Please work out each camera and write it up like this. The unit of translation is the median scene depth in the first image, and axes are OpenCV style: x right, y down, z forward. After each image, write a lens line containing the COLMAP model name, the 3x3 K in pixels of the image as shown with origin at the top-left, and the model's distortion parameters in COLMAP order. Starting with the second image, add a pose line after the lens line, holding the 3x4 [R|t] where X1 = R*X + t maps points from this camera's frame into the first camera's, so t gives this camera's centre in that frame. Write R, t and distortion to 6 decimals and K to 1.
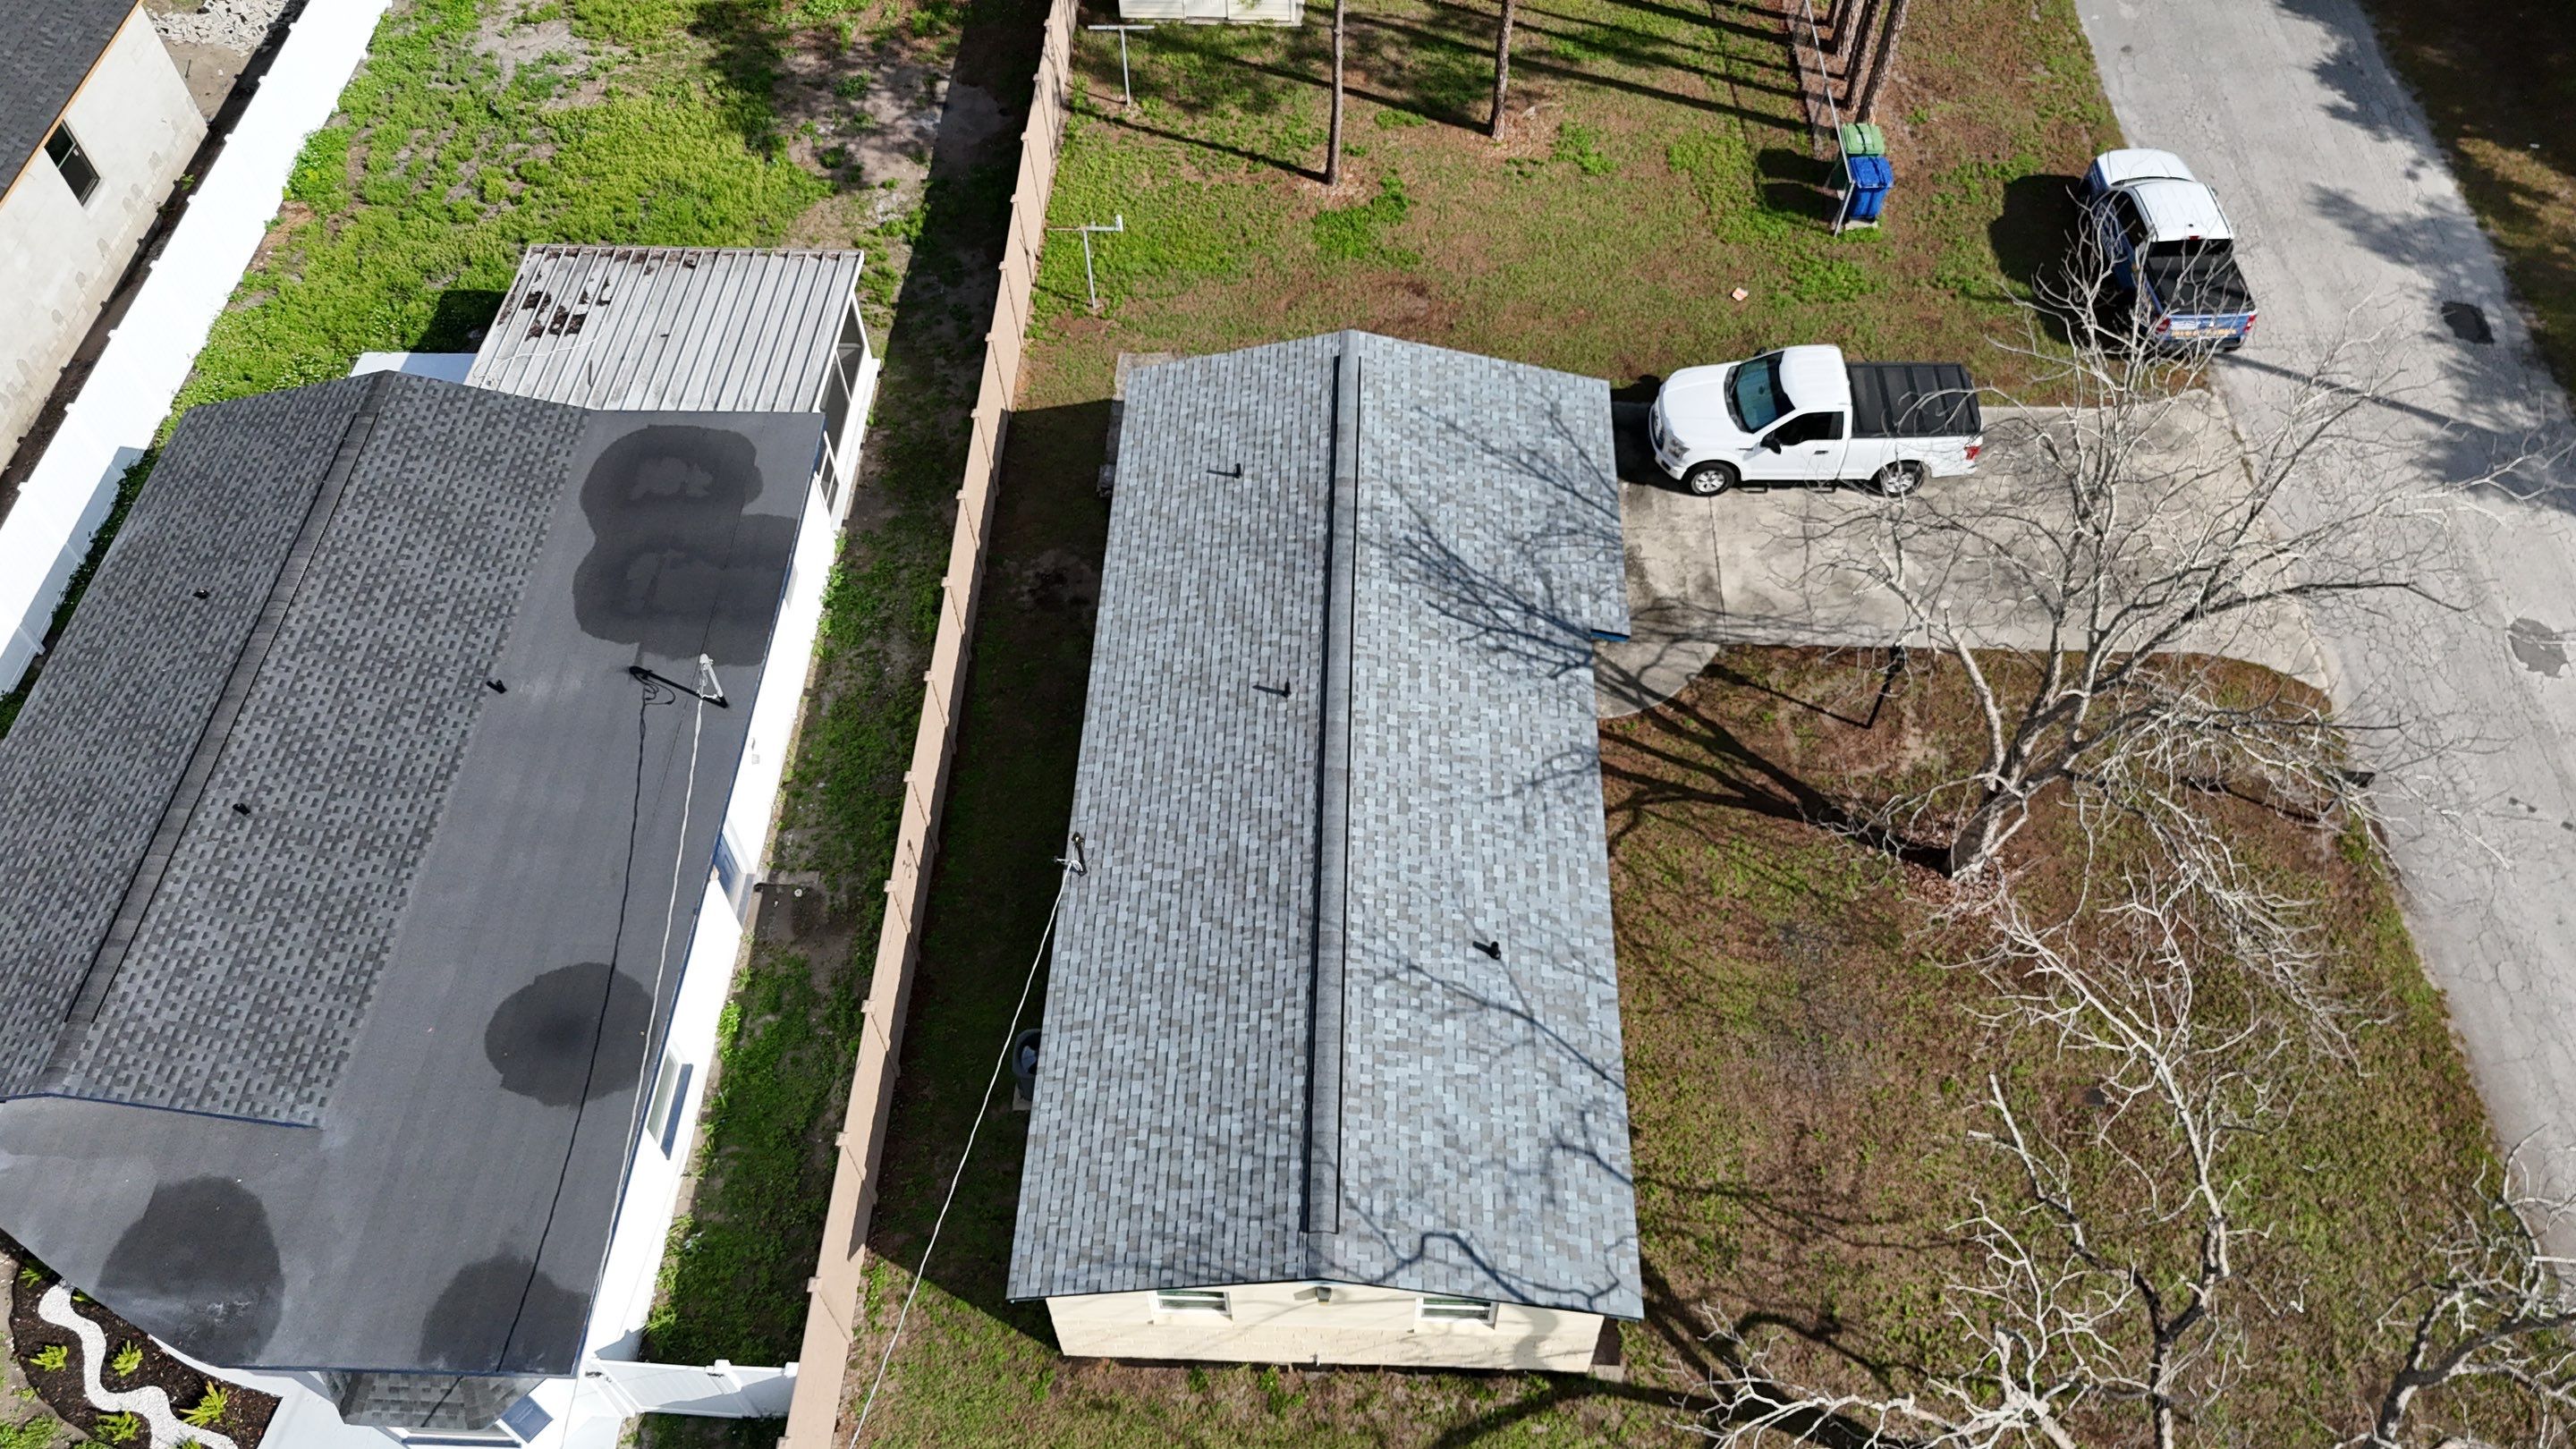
lens RADIAL K [[1905.3, 0, 1284.8], [0, 1905.3, 712.4], [0, 0, 1]] dist [0.065039, -0.068768]
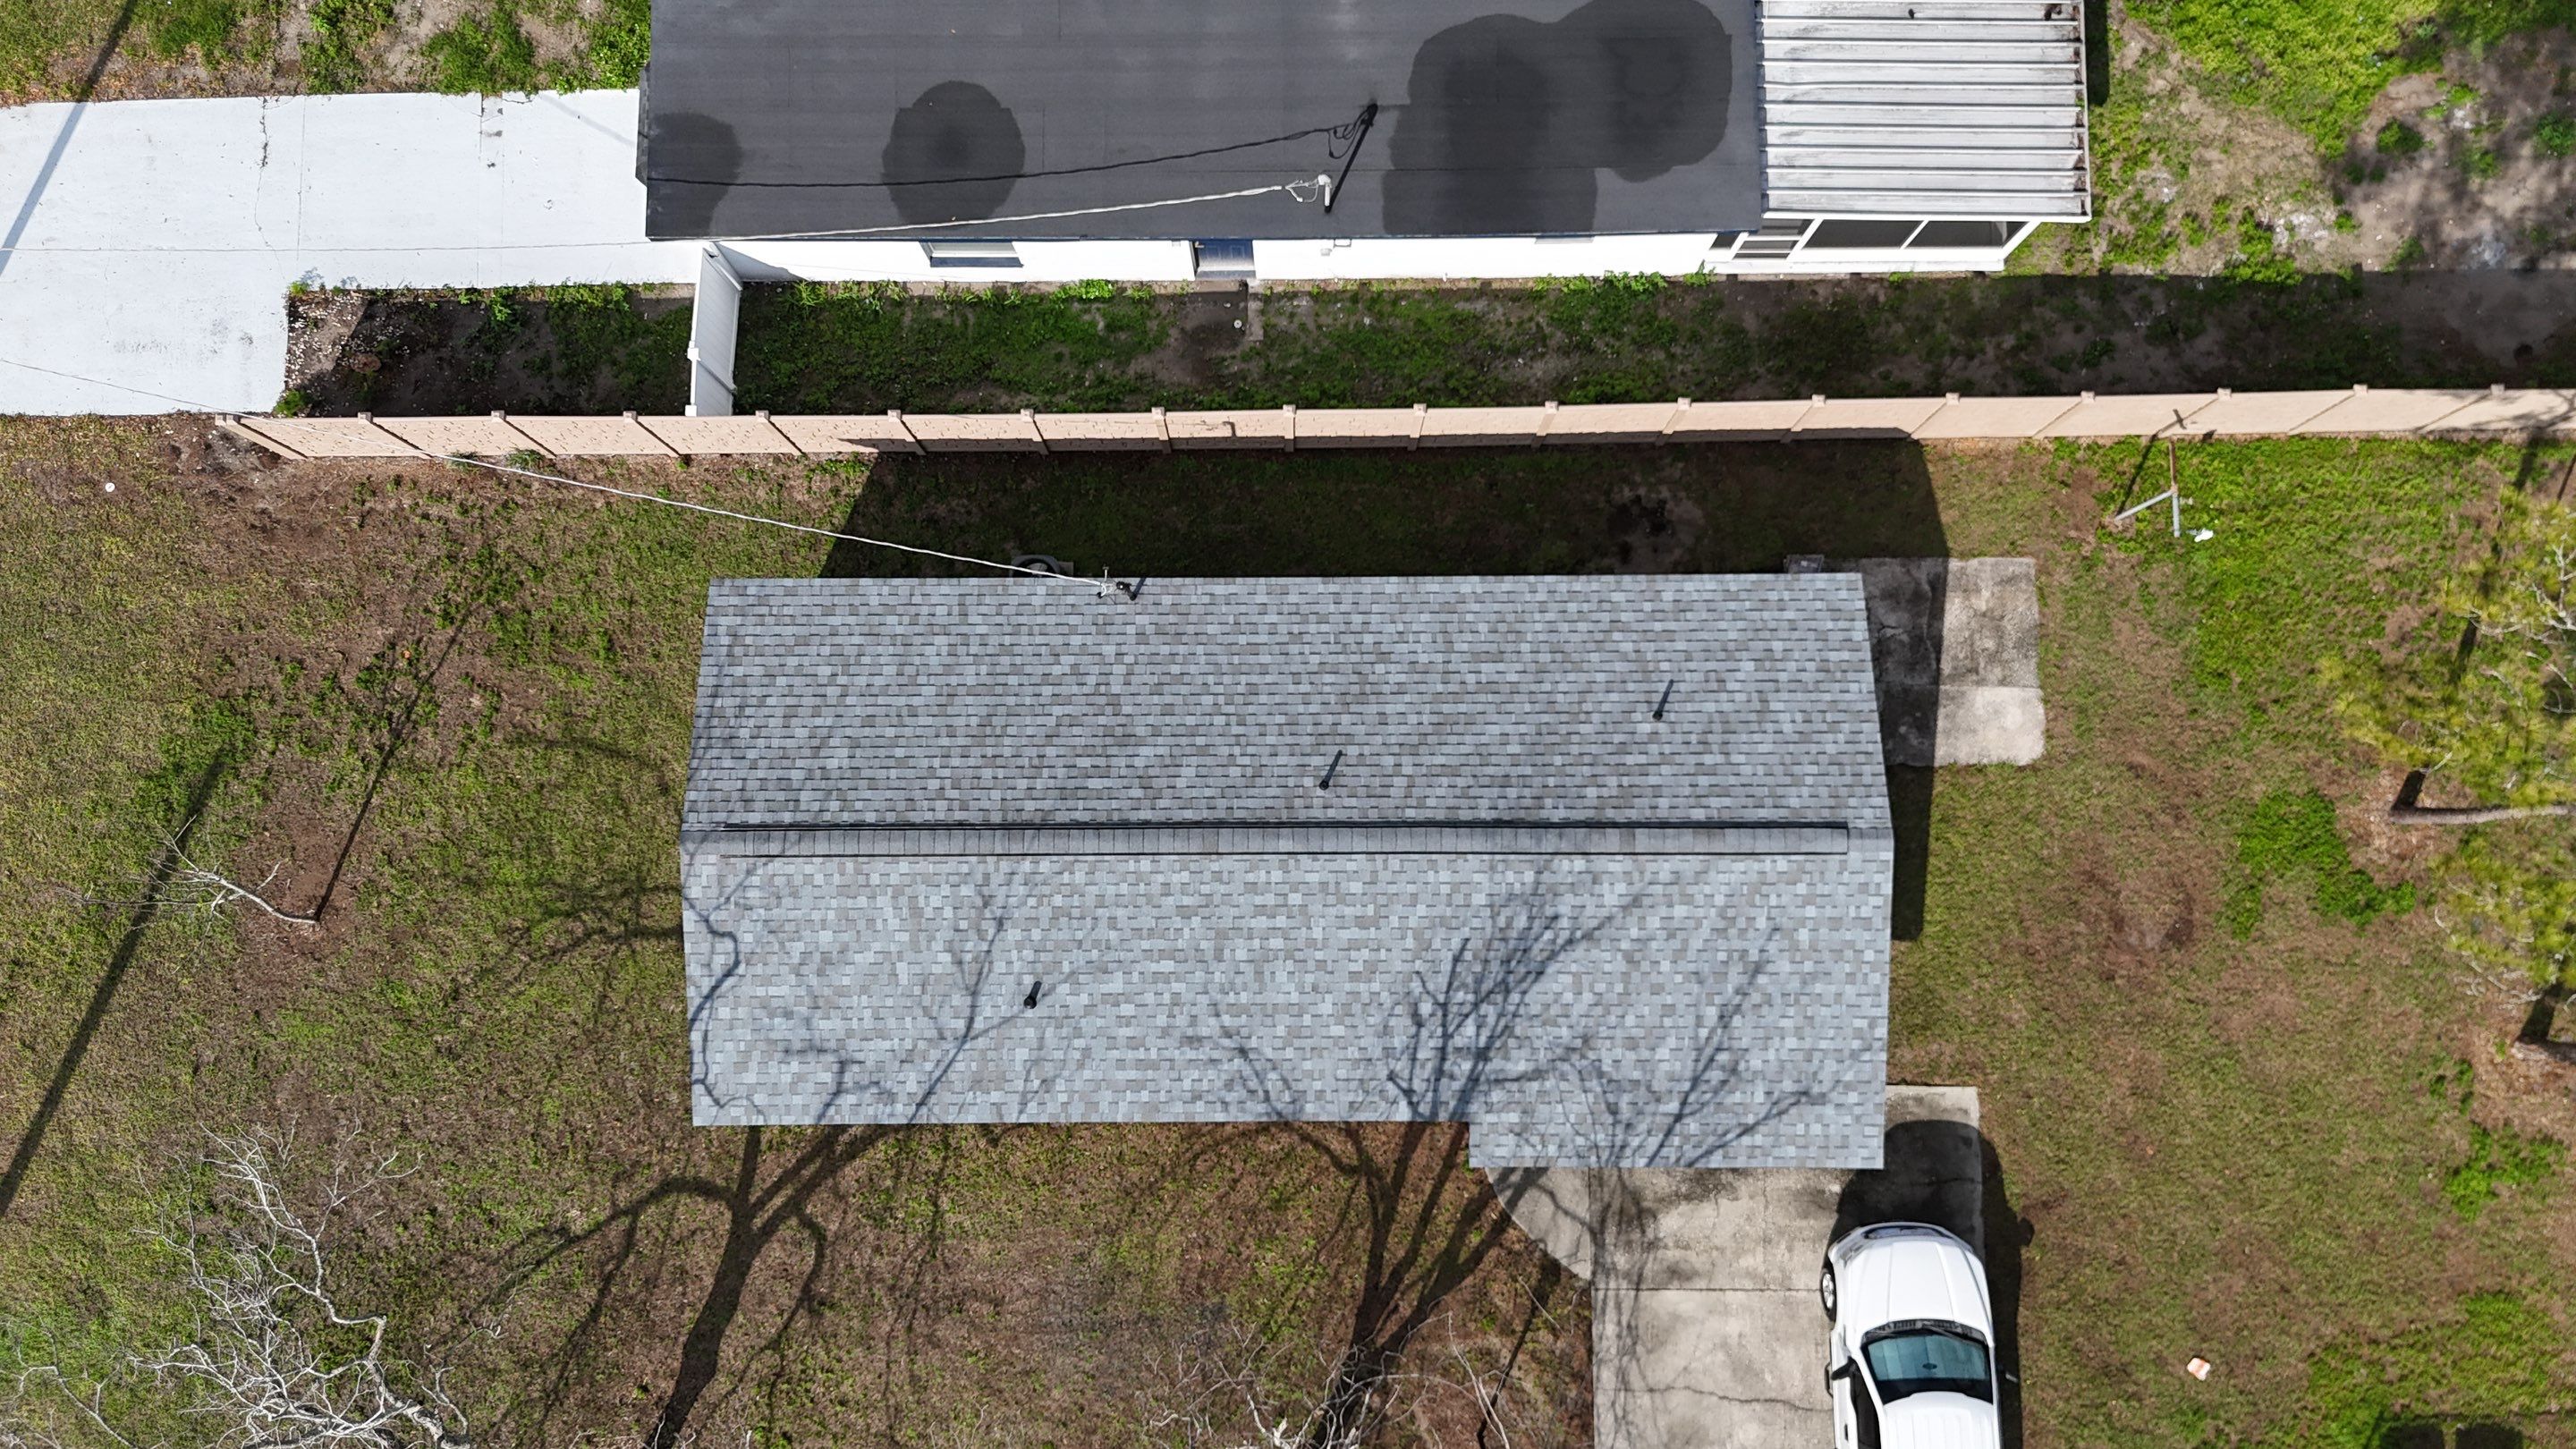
lens RADIAL K [[1905.3, 0, 1287.3], [0, 1905.3, 719.6], [0, 0, 1]] dist [0.065039, -0.068768]
pose [[0.044219, 0.994804, -0.091701, 0.056361], [-0.791439, 0.090898, 0.604452, -0.593835], [0.609647, 0.045847, 0.791346, 0.252803]]
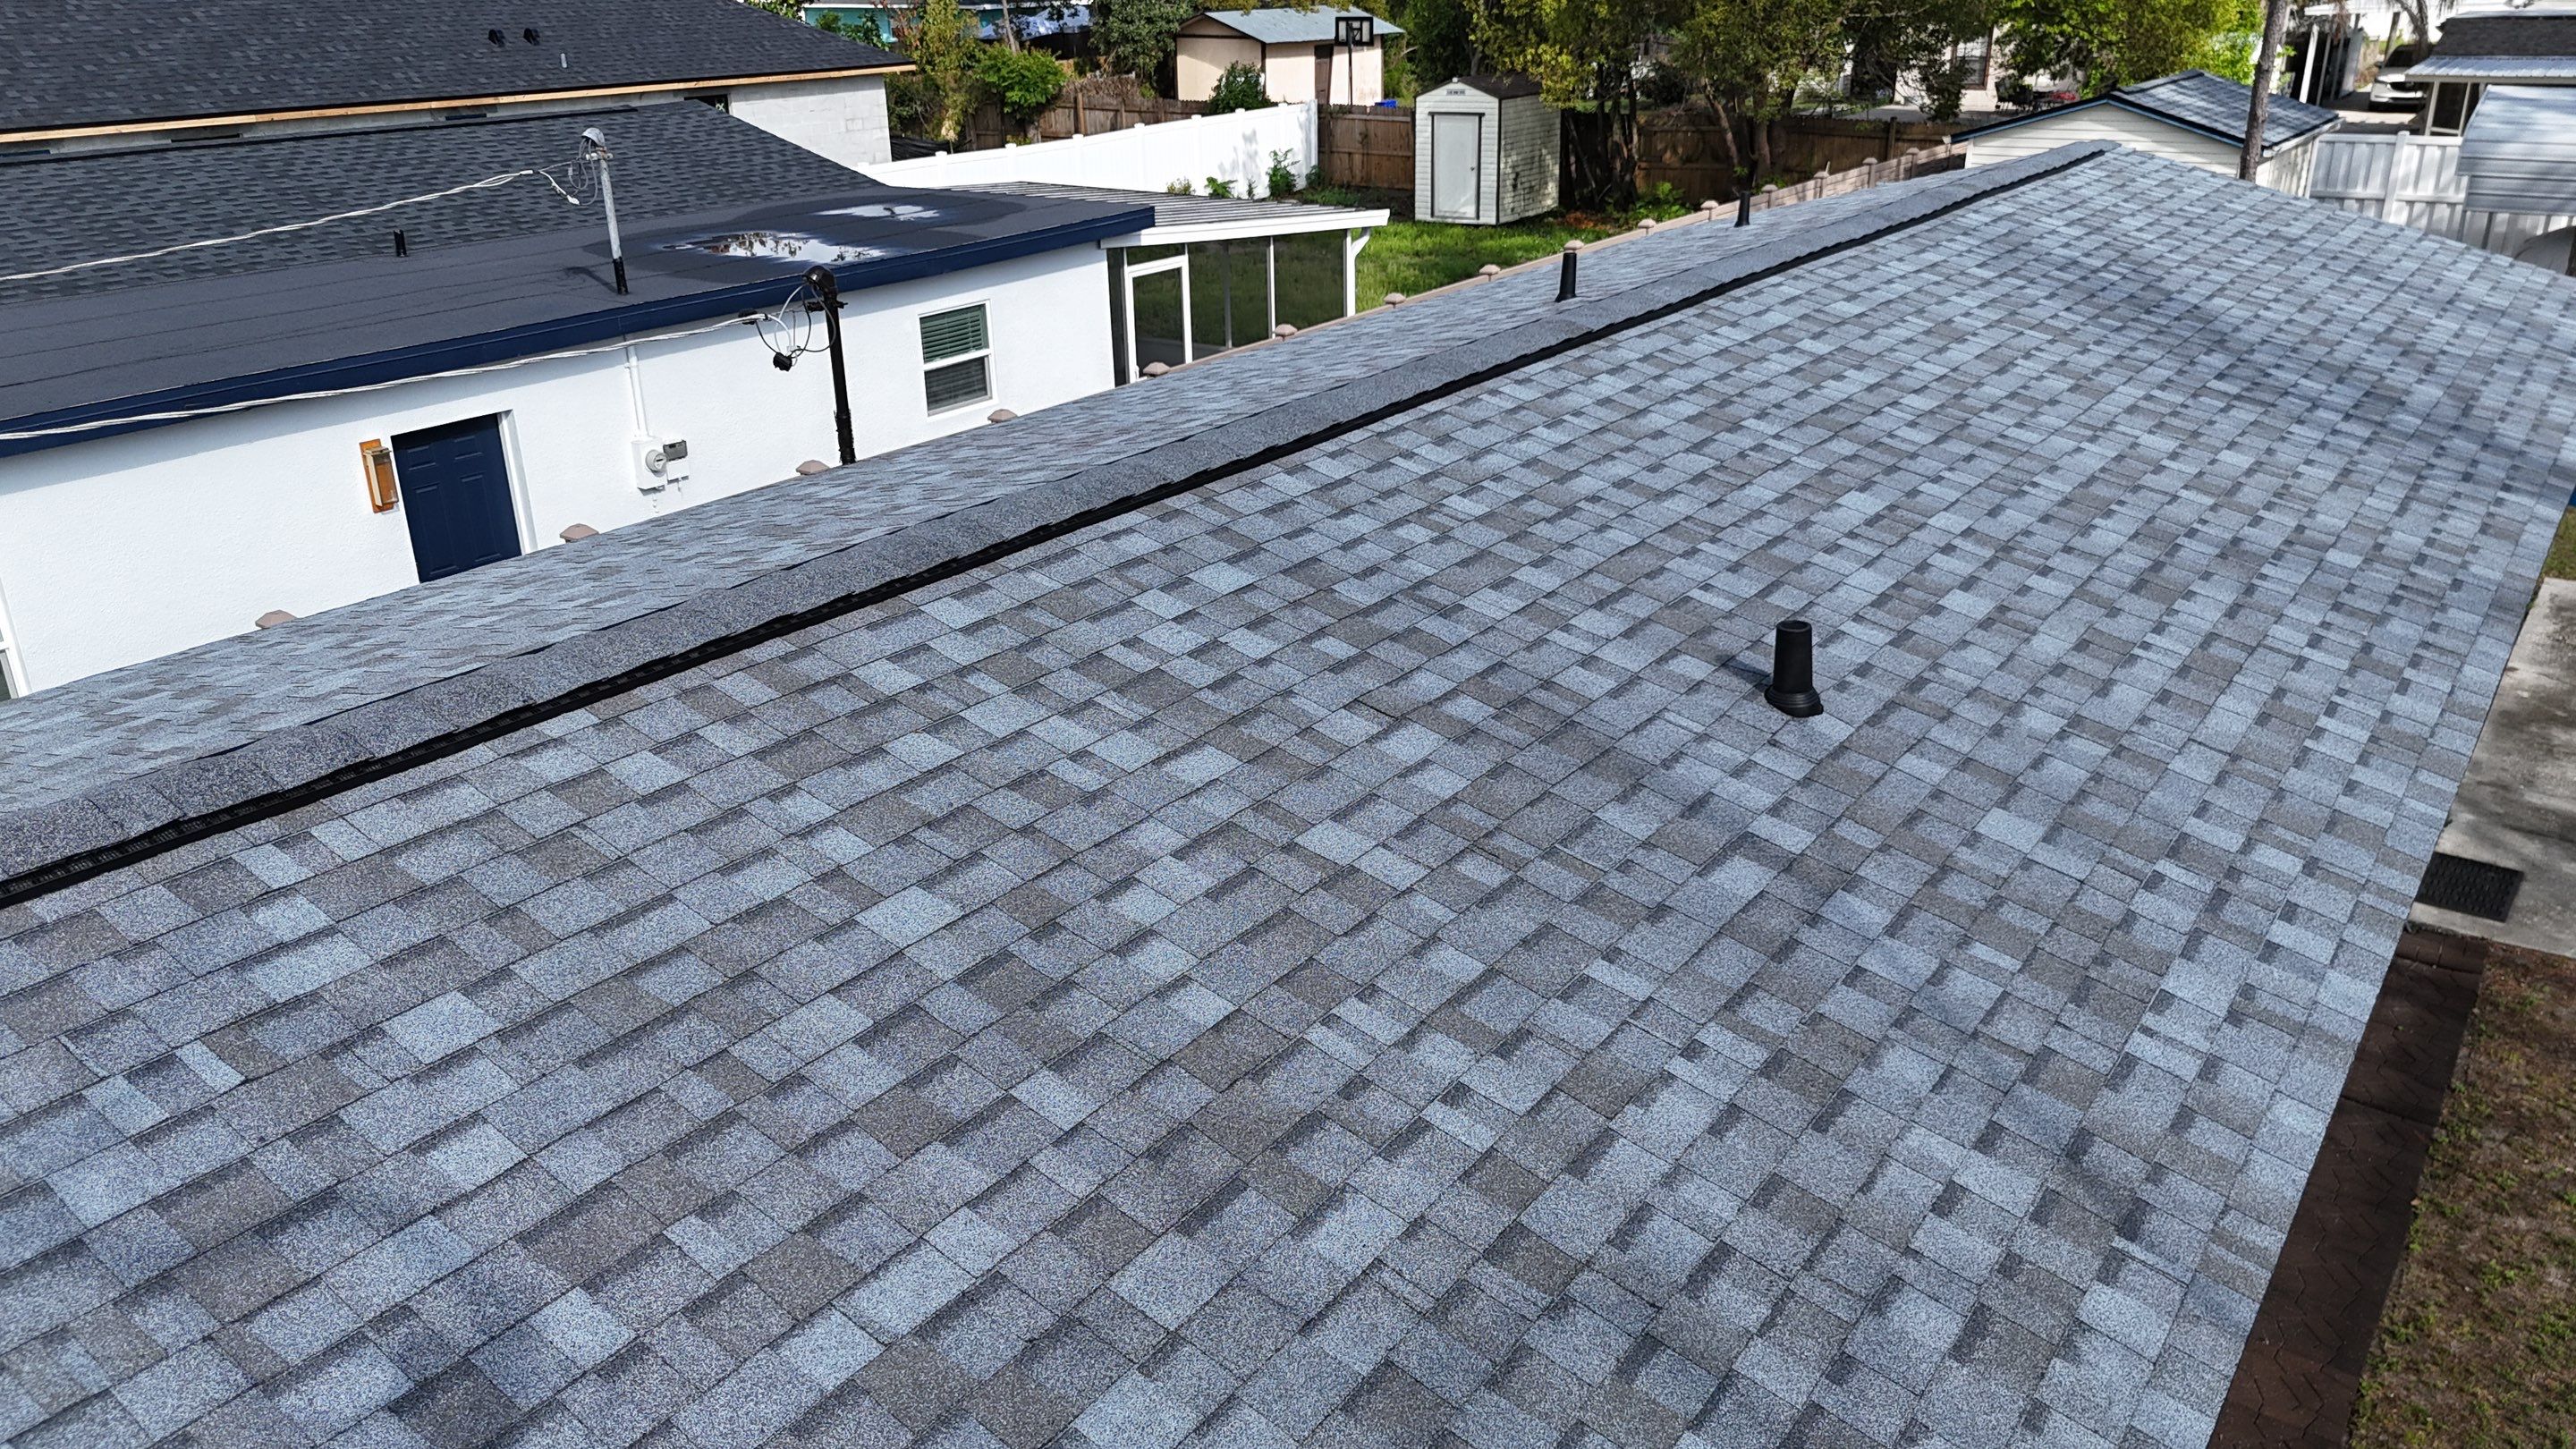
lens RADIAL K [[1905.3, 0, 1278.0], [0, 1905.3, 735.1], [0, 0, 1]] dist [0.065039, -0.068768]
pose [[0.833298, 0.215582, -0.509057, 0.169007], [-0.437756, 0.819678, -0.369455, 0.231329], [0.337615, 0.530709, 0.777409, 0.771408]]
